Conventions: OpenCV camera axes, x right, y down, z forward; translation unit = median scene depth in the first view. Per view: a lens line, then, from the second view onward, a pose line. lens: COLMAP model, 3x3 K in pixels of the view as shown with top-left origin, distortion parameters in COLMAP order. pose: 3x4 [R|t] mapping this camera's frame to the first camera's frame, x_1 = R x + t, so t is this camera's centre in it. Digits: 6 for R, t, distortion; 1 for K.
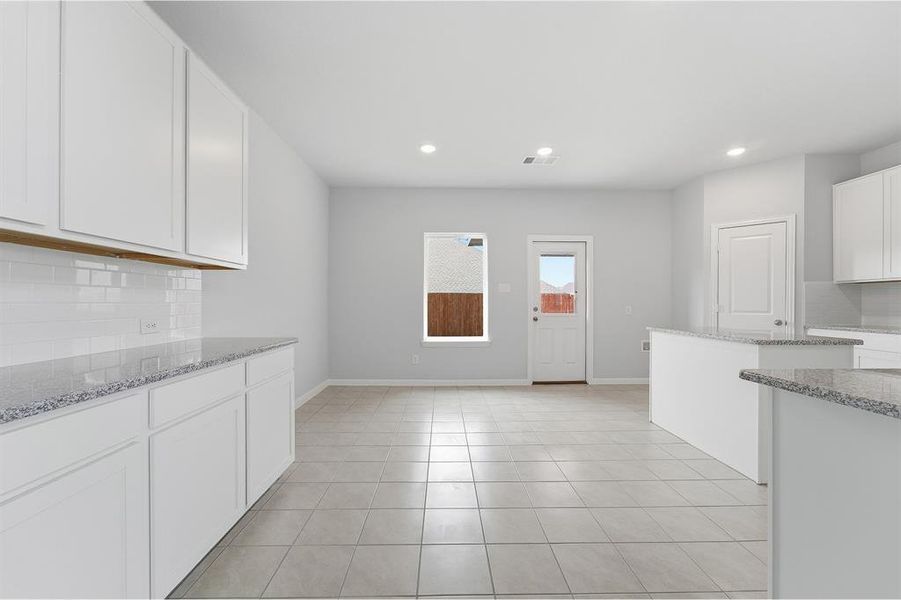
lens RADIAL K [[370.0, 0, 452.2], [0, 370.0, 305.1], [0, 0, 1]] dist [-0.008215, 0.002853]
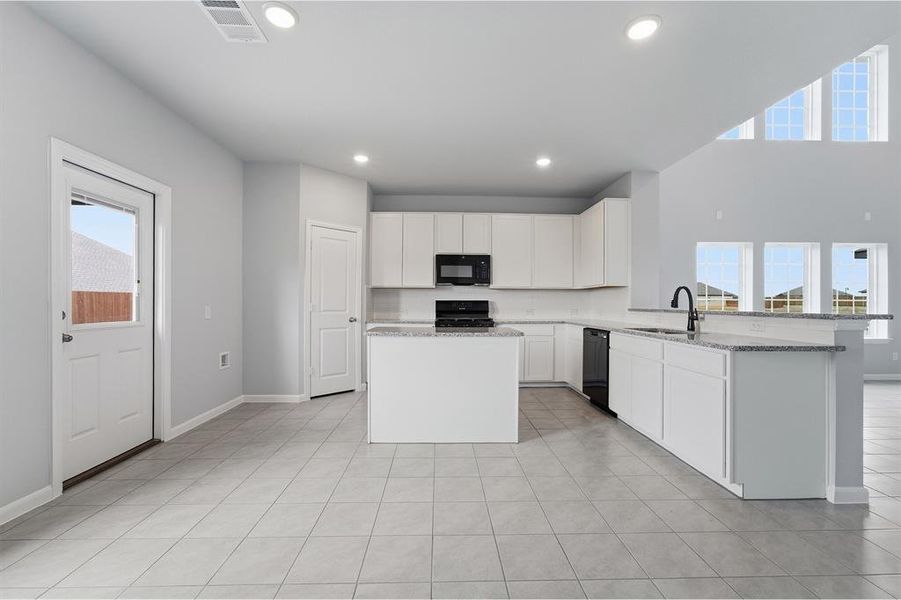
lens RADIAL K [[370.0, 0, 450.6], [0, 370.0, 299.0], [0, 0, 1]] dist [-0.008215, 0.002853]
pose [[0.002225, 0.011521, 0.999931, -0.260787], [-0.000935, 0.999933, -0.011519, -0.003628], [-0.999997, -0.000909, 0.002235, 0.674712]]
